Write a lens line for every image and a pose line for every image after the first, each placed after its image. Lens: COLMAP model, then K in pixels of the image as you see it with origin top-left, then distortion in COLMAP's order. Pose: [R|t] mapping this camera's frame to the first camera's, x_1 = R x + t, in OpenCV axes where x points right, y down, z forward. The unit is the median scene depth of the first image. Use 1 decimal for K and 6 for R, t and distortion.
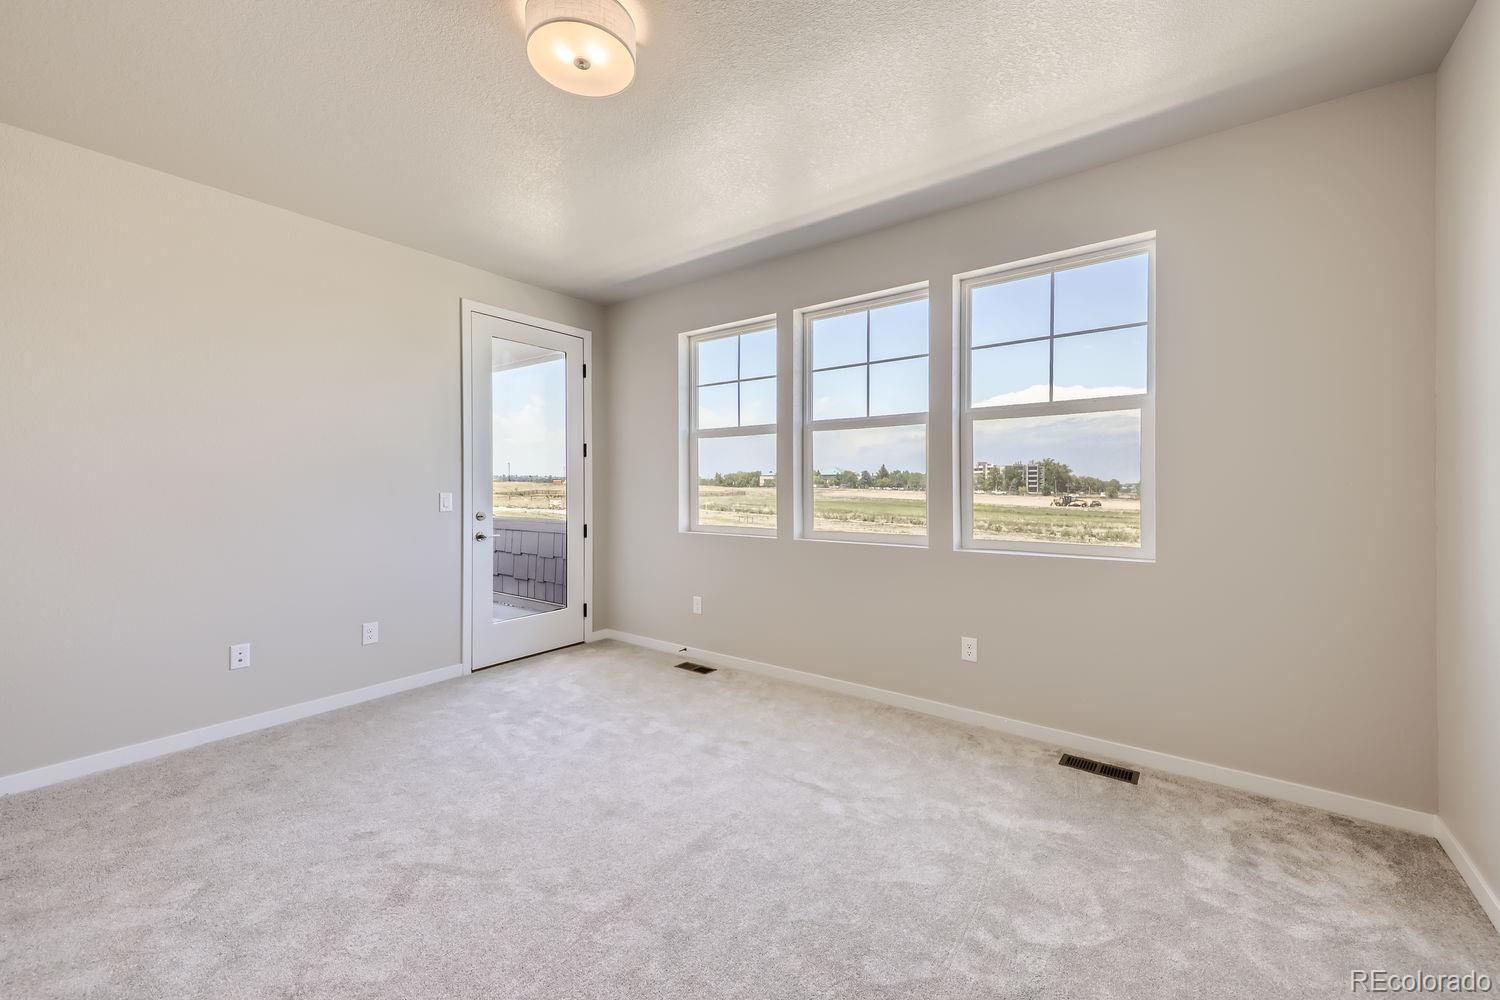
lens RADIAL K [[599.6, 0, 760.7], [0, 599.6, 489.5], [0, 0, 1]] dist [0.016196, -0.001898]
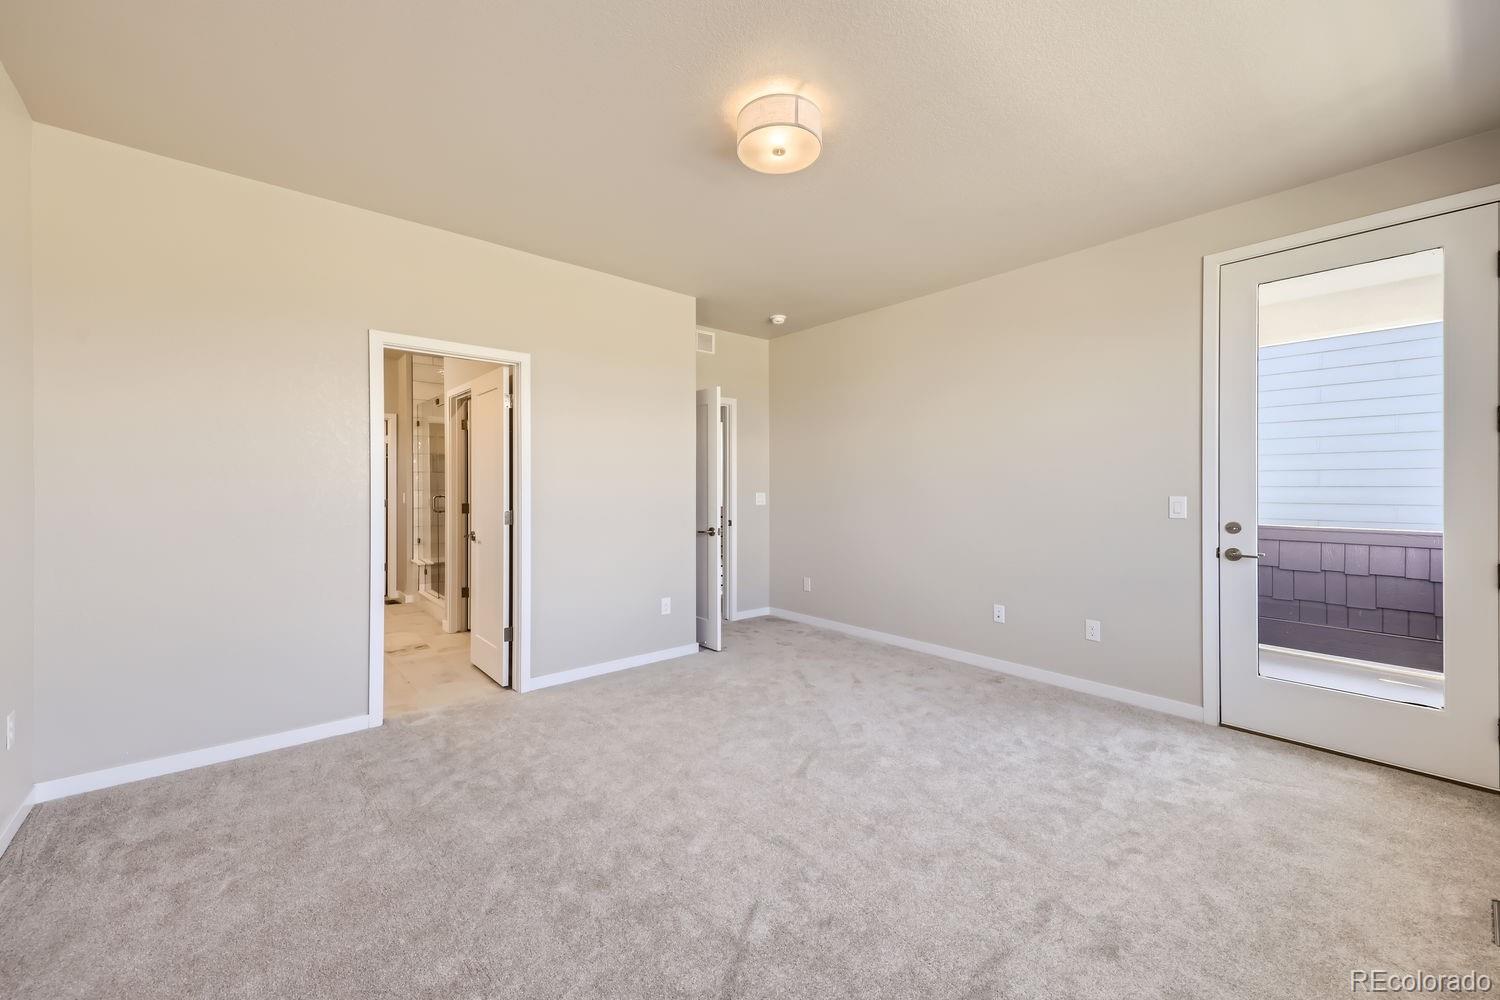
lens RADIAL K [[599.6, 0, 753.7], [0, 599.6, 491.0], [0, 0, 1]] dist [0.016196, -0.001898]
pose [[-0.275961, -0.001120, -0.961168, 0.239767], [-0.001825, 0.999998, -0.000641, -0.000101], [0.961167, 0.001577, -0.275963, 0.338813]]
